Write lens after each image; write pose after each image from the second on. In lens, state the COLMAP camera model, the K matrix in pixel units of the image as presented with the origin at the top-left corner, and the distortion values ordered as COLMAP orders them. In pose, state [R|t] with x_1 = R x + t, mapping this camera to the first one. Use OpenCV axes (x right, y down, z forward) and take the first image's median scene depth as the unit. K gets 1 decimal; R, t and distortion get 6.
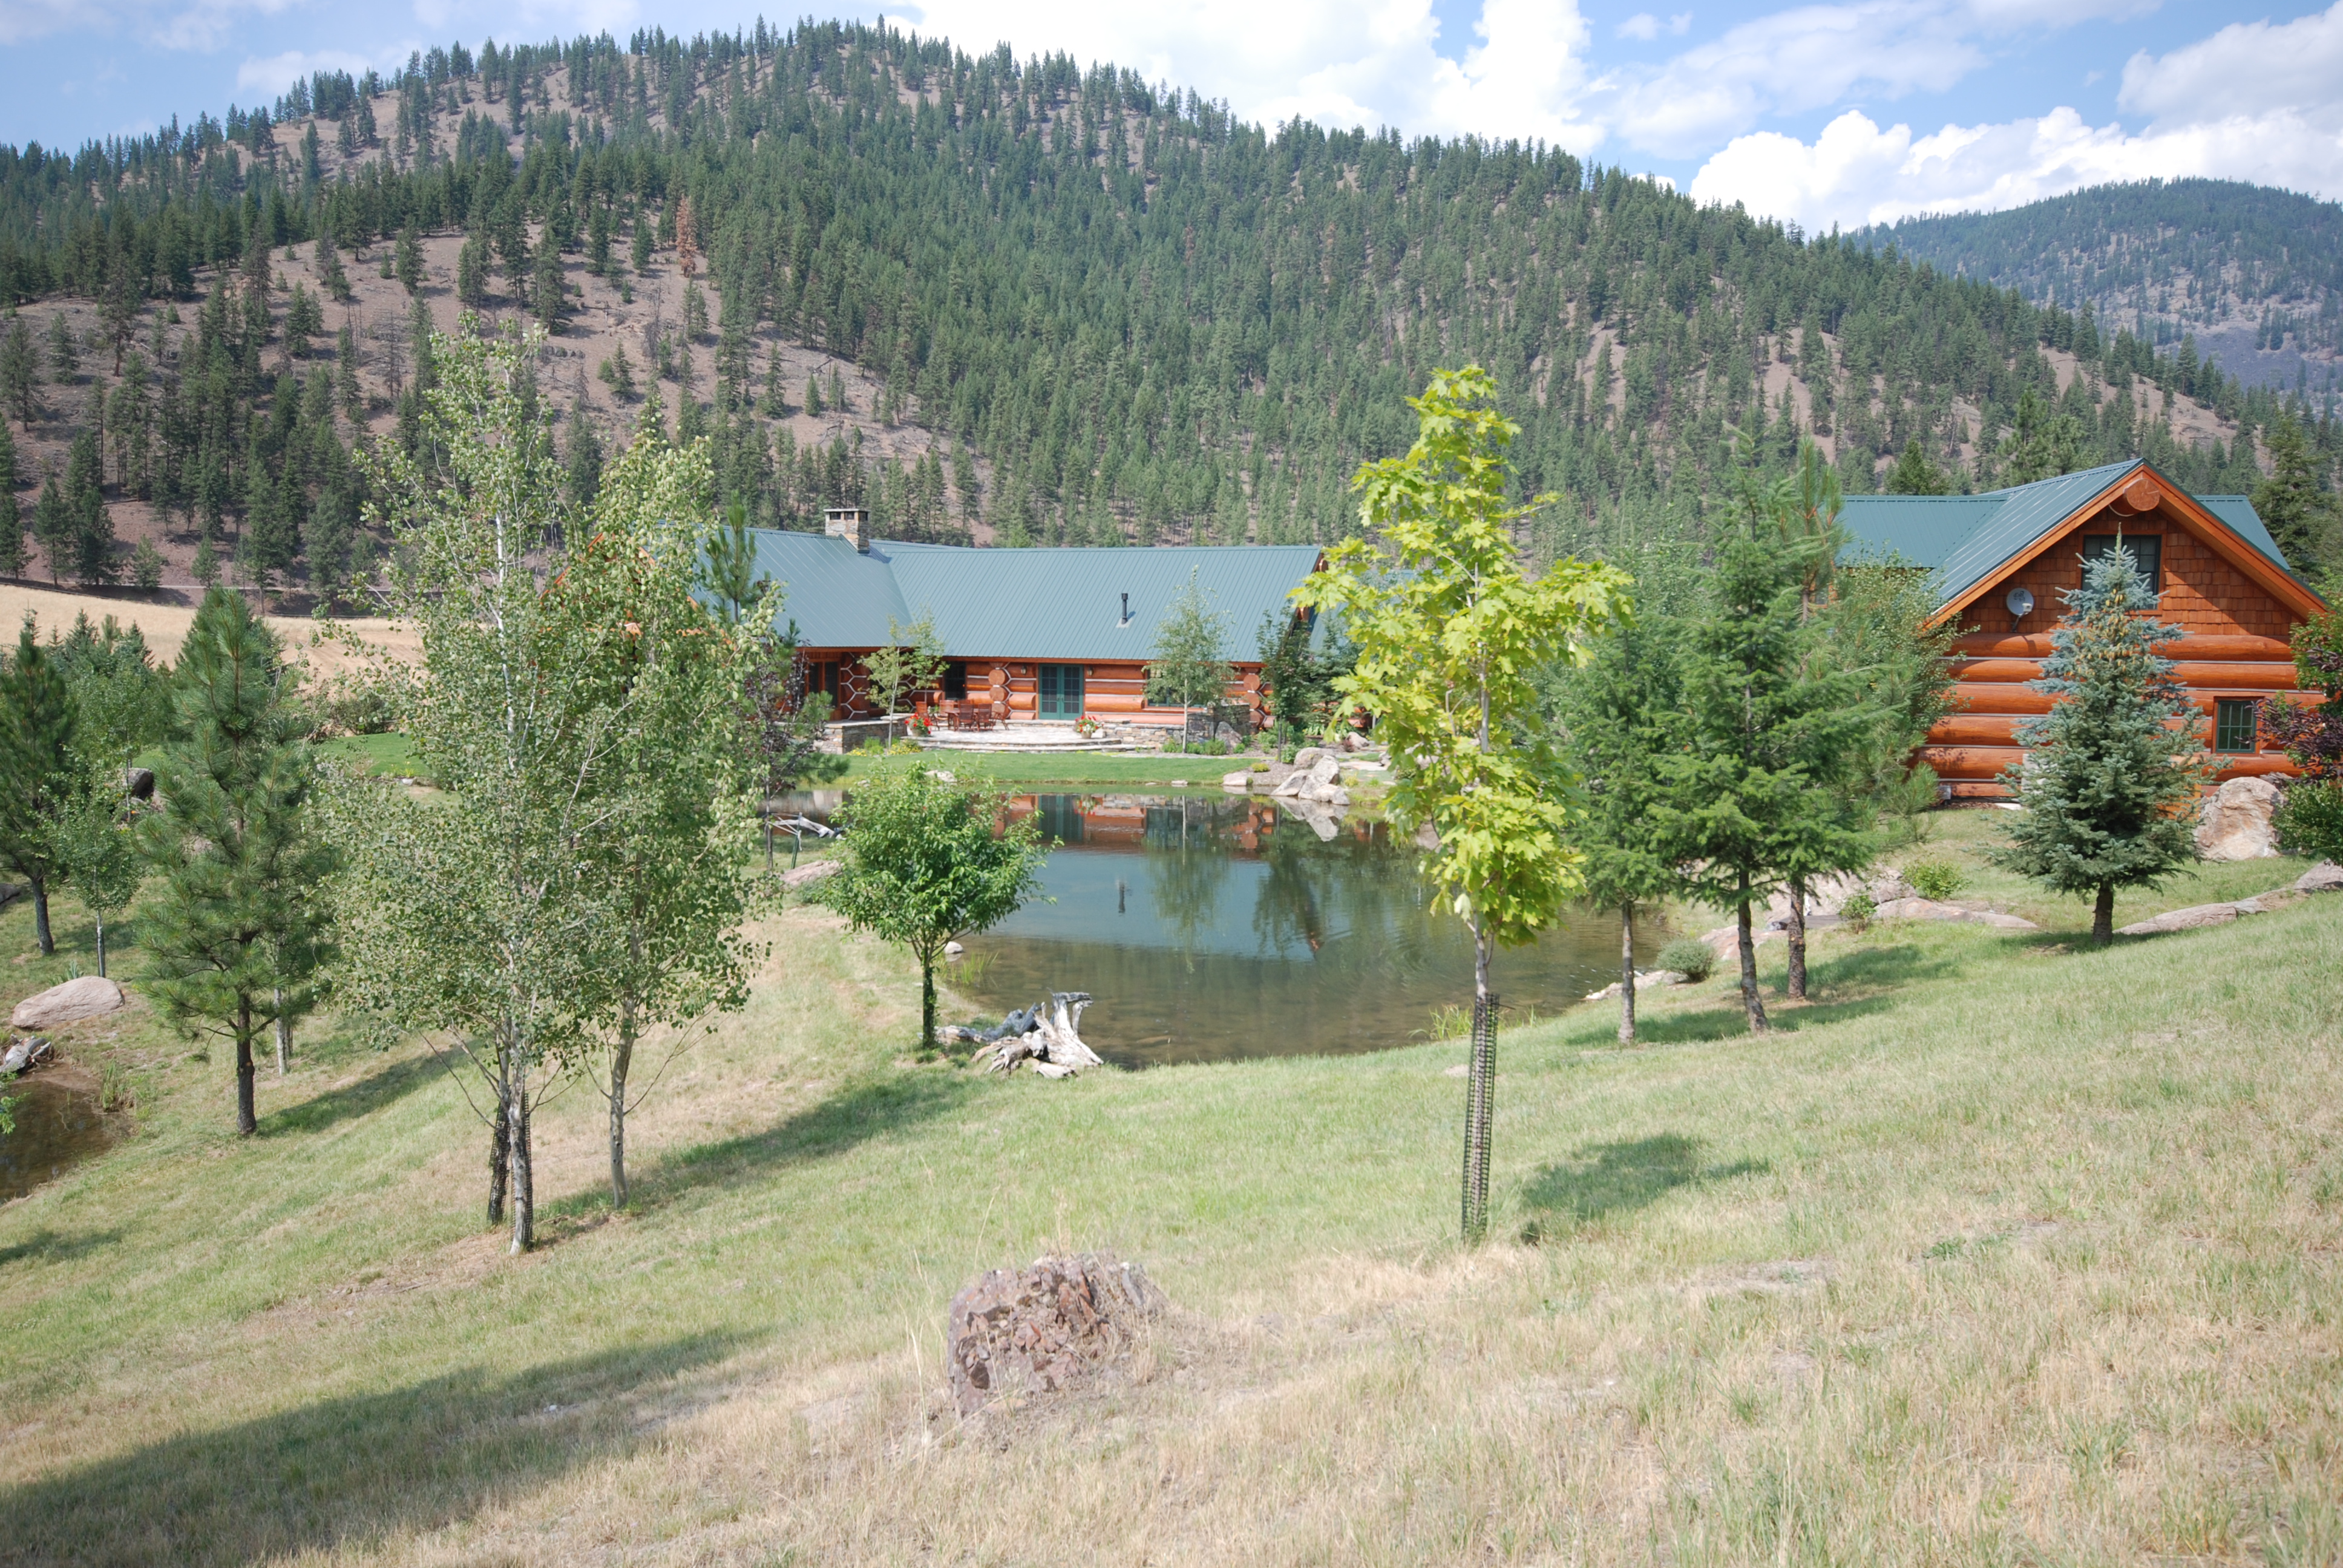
lens RADIAL K [[1926.7, 0, 1174.4], [0, 1926.7, 786.7], [0, 0, 1]] dist [0.001555, 0.052636]
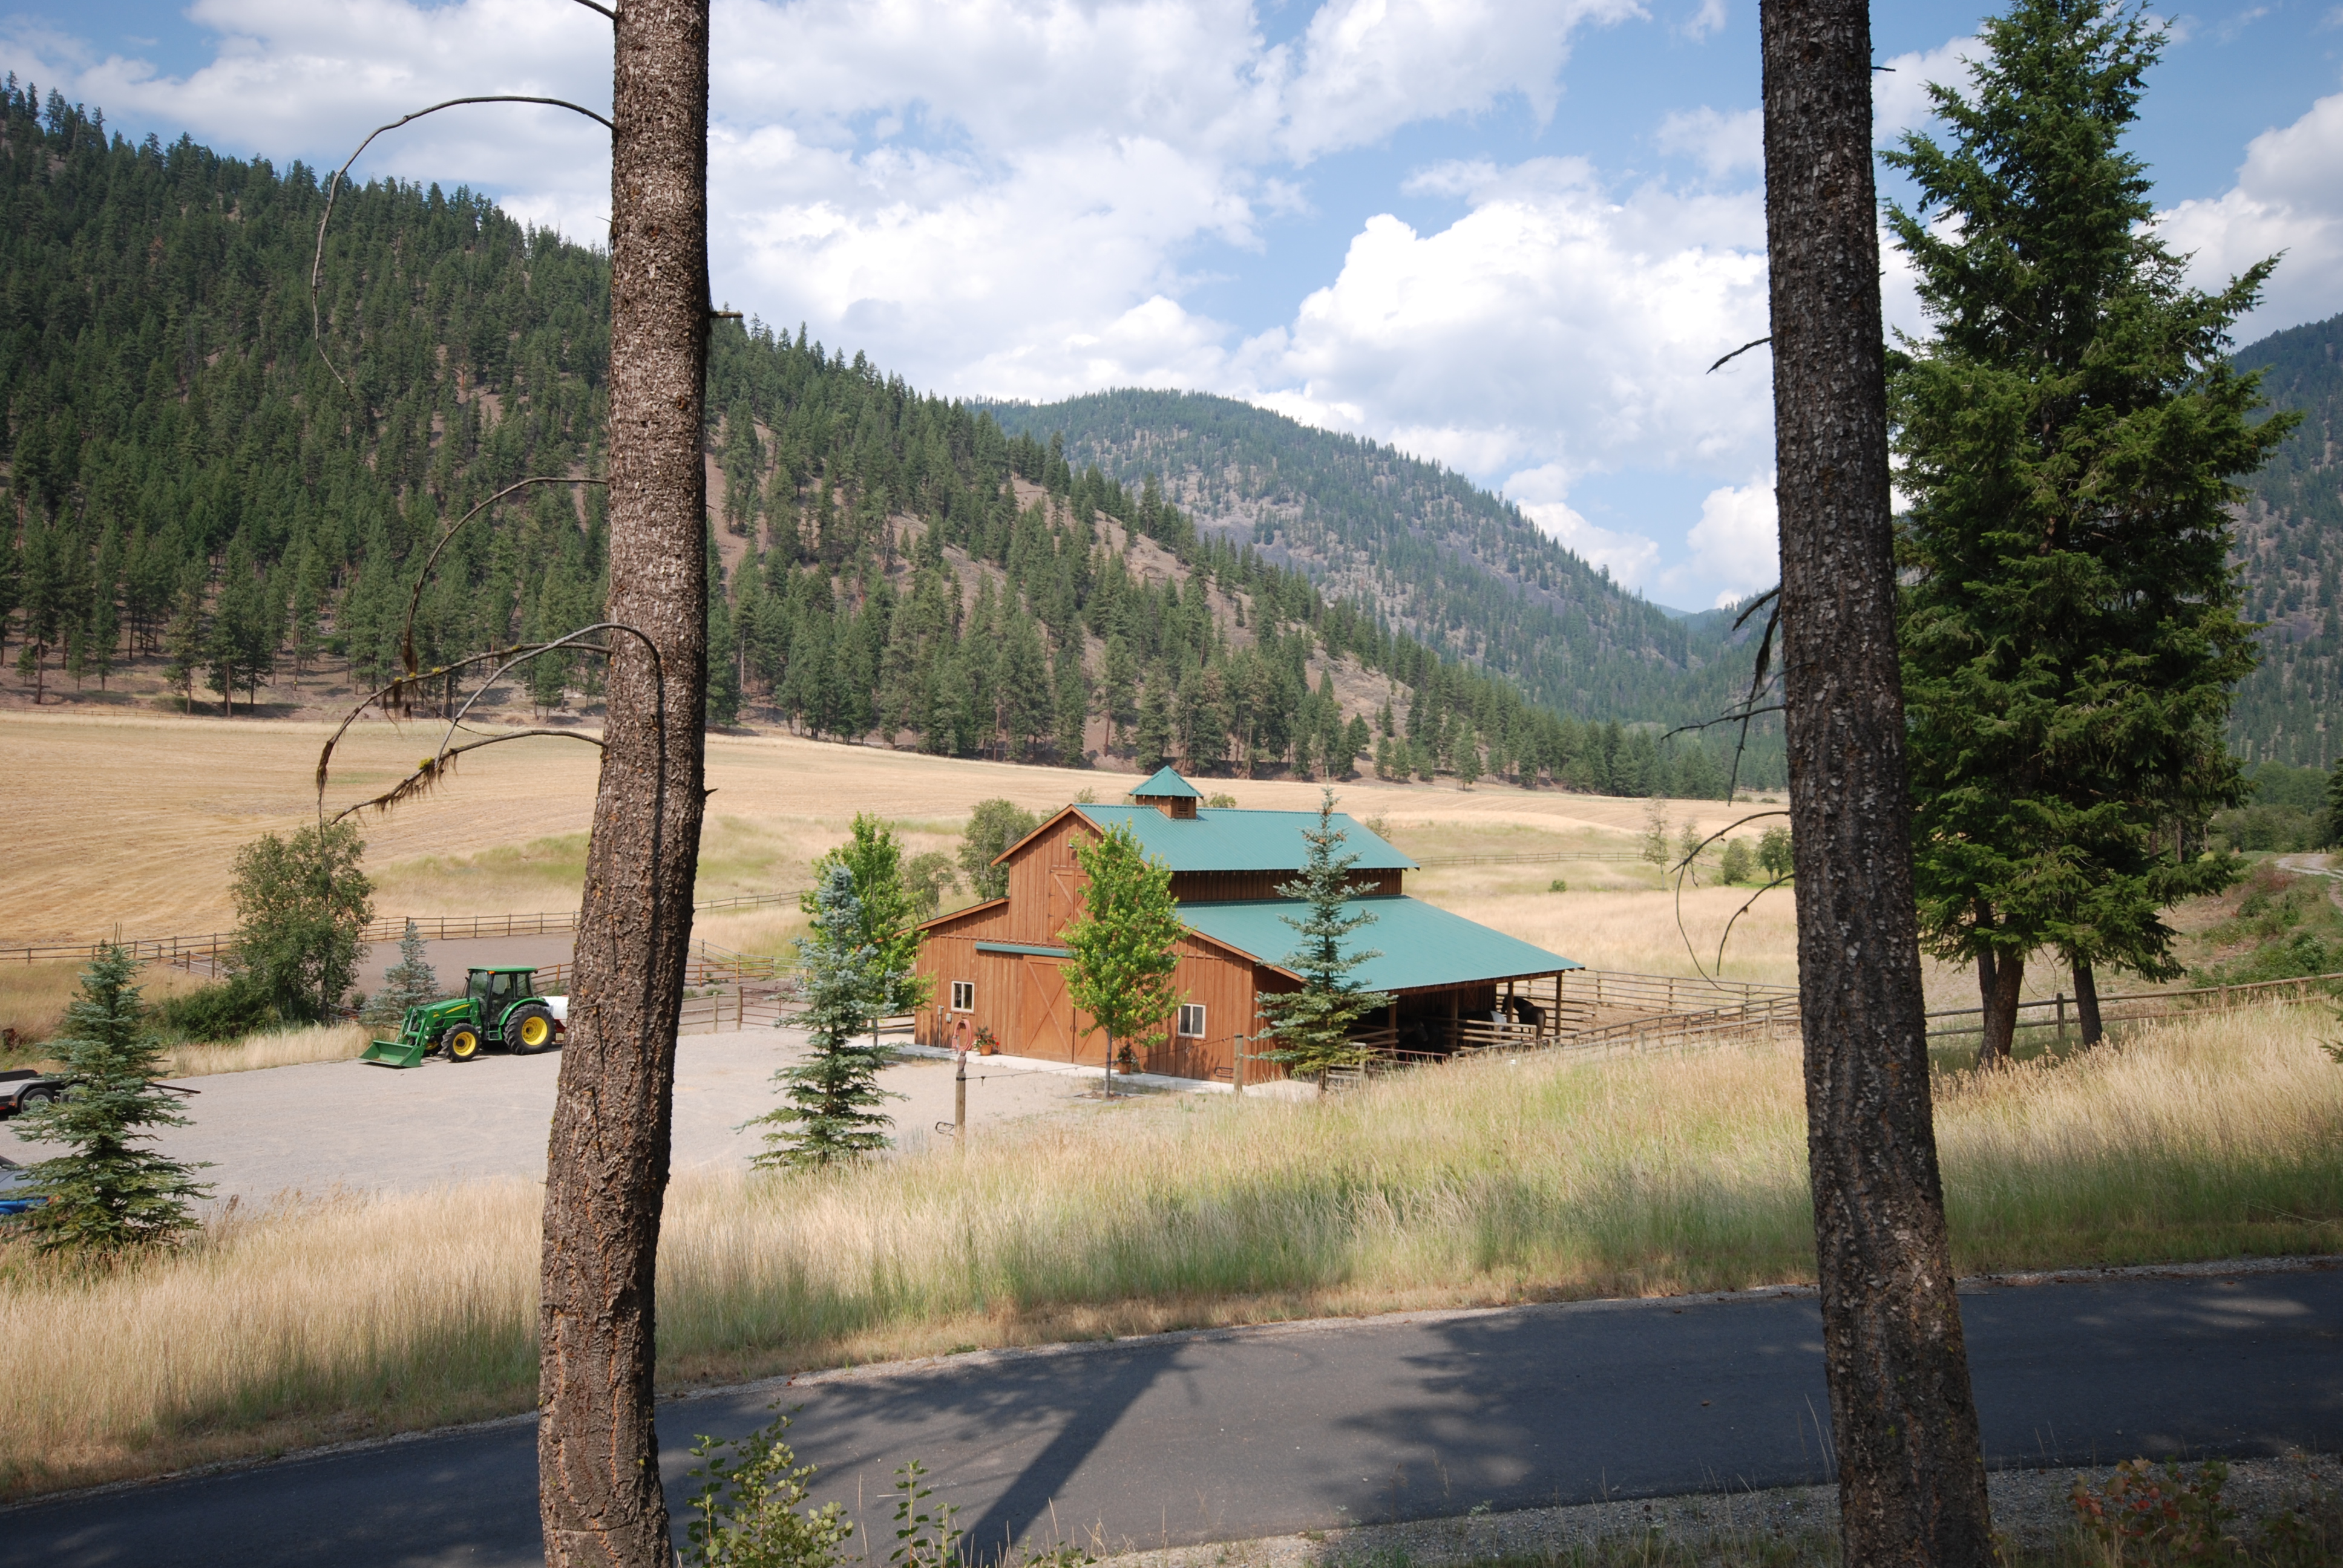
lens RADIAL K [[1926.7, 0, 1167.1], [0, 1926.7, 785.1], [0, 0, 1]] dist [0.001555, 0.052636]
pose [[0.900735, 0.019516, 0.433930, 0.092056], [0.018274, 0.996403, -0.082747, -0.002840], [-0.433985, 0.082462, 0.897138, 0.121204]]
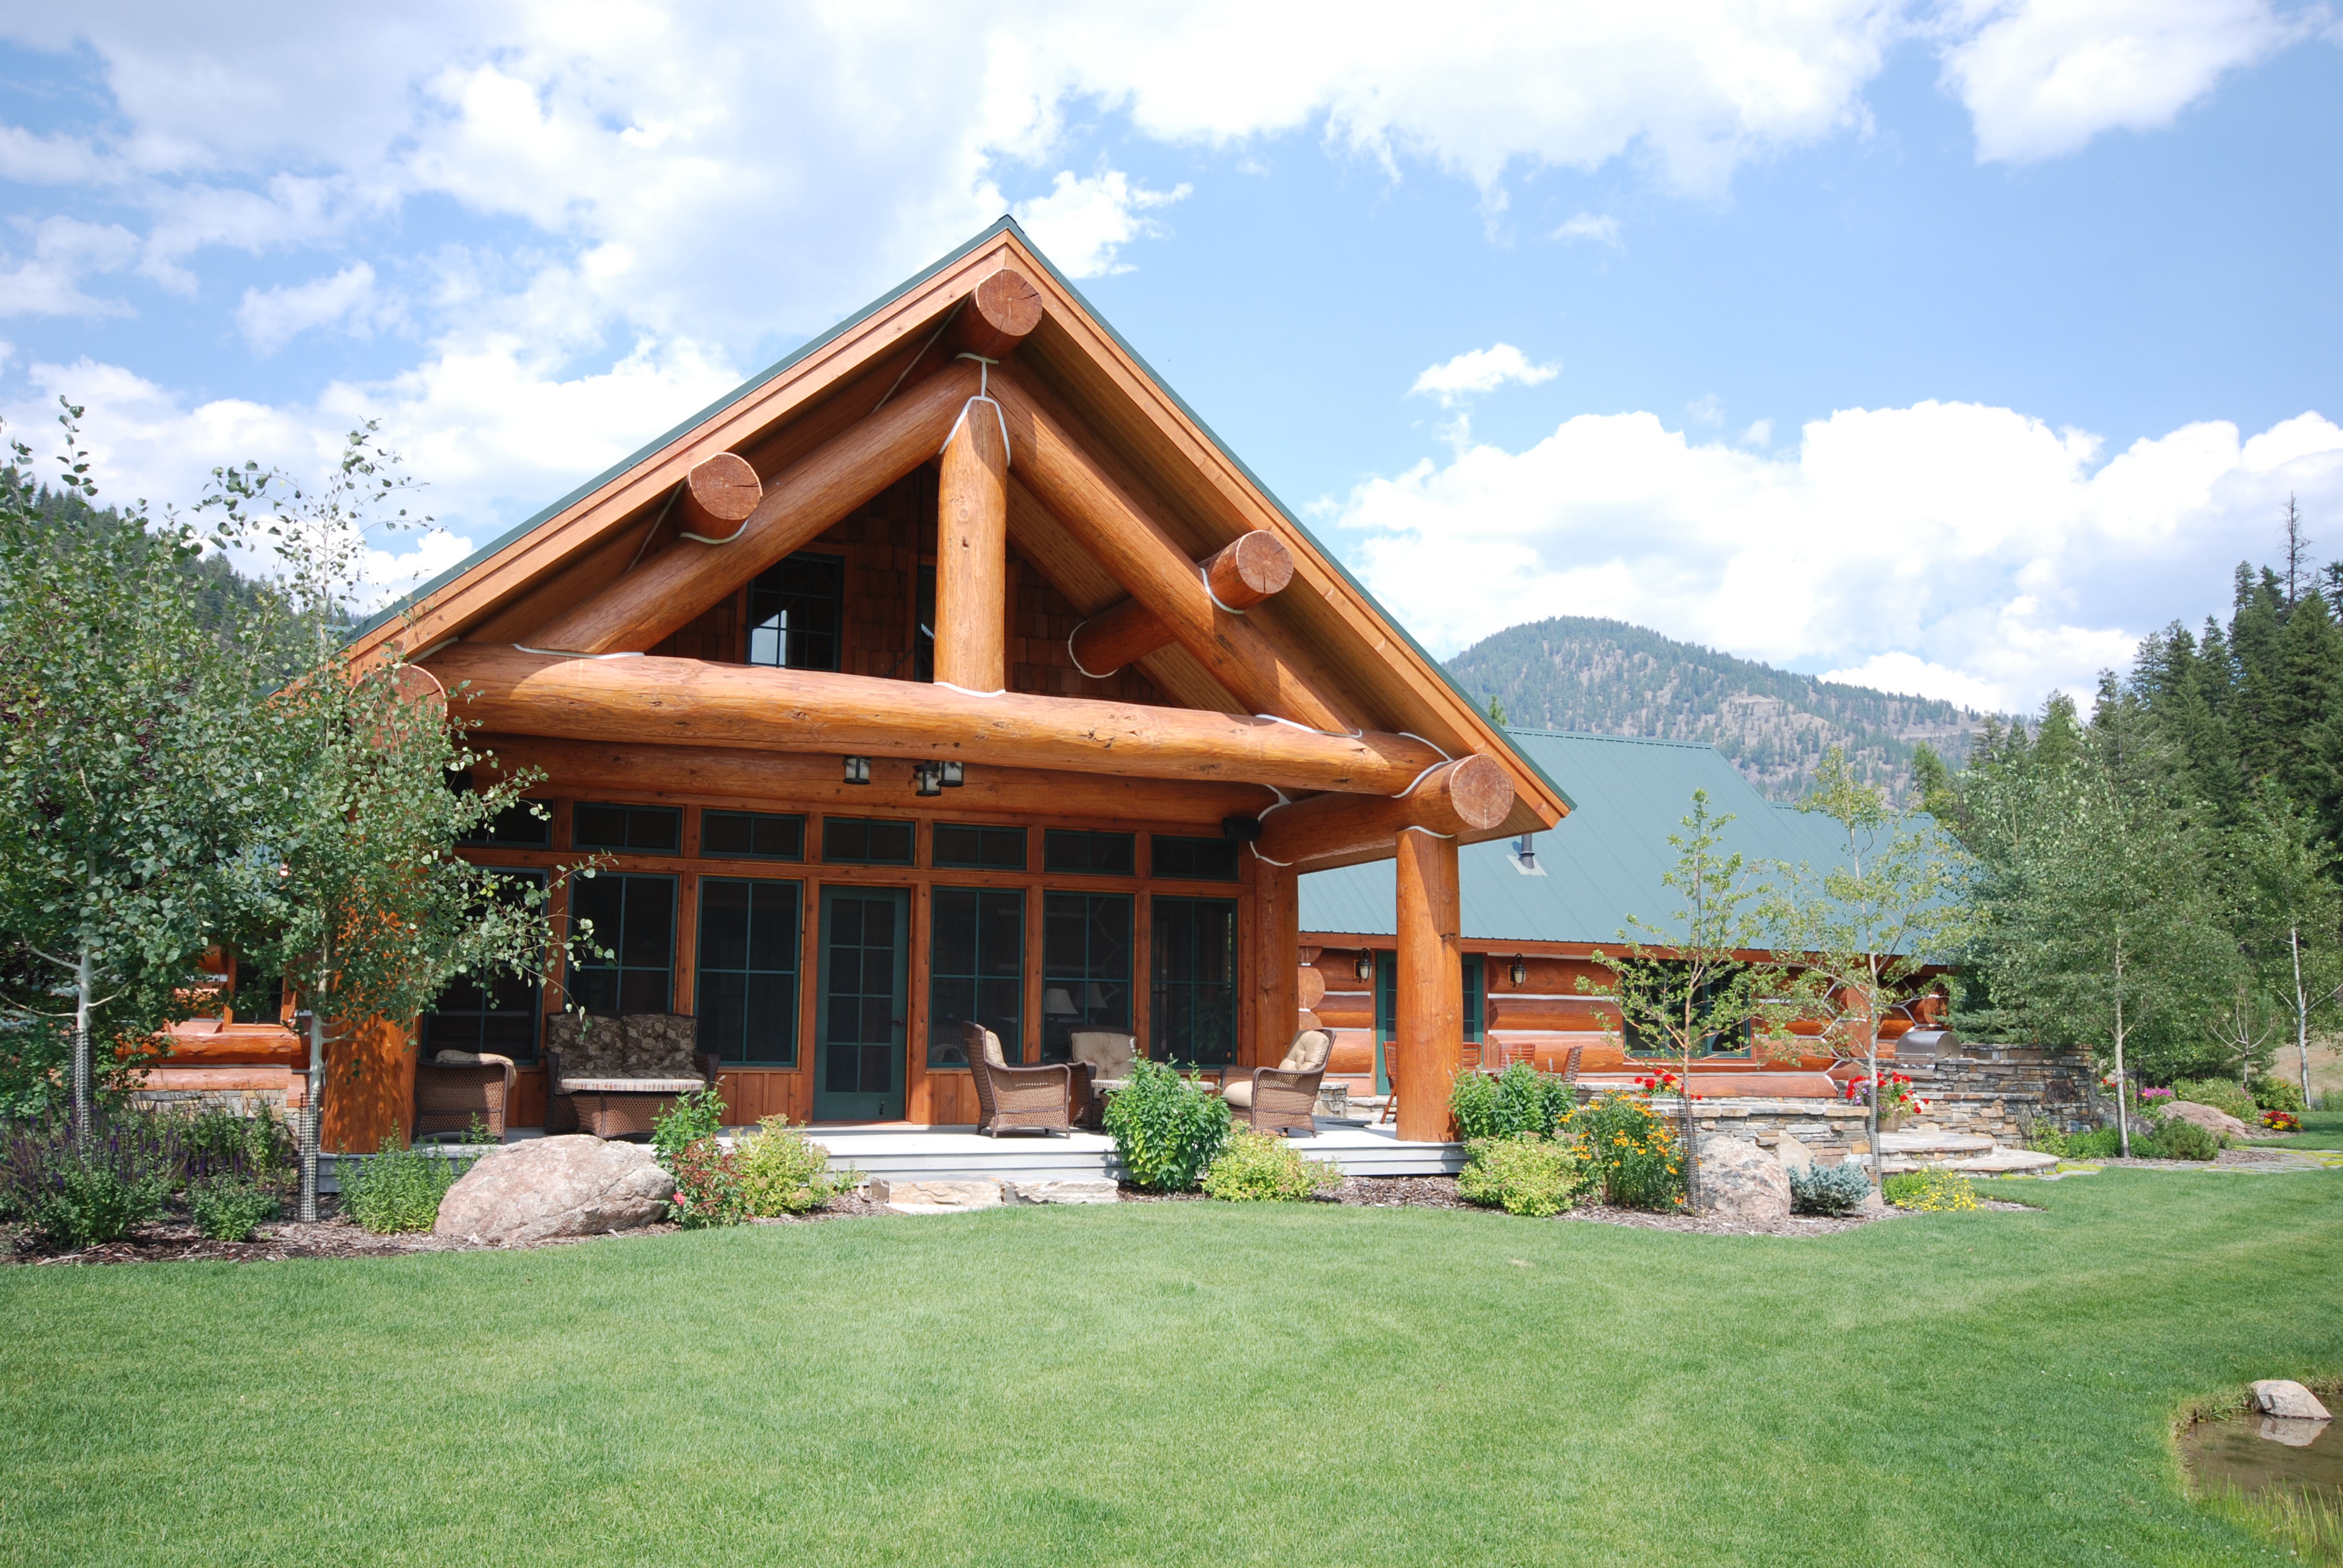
lens RADIAL K [[1926.7, 0, 1180.1], [0, 1926.7, 773.2], [0, 0, 1]] dist [0.001555, 0.052636]
pose [[0.697036, 0.096520, 0.710510, -0.028326], [0.055396, 0.980688, -0.187569, -0.002054], [-0.714893, 0.170102, 0.678228, 0.055157]]
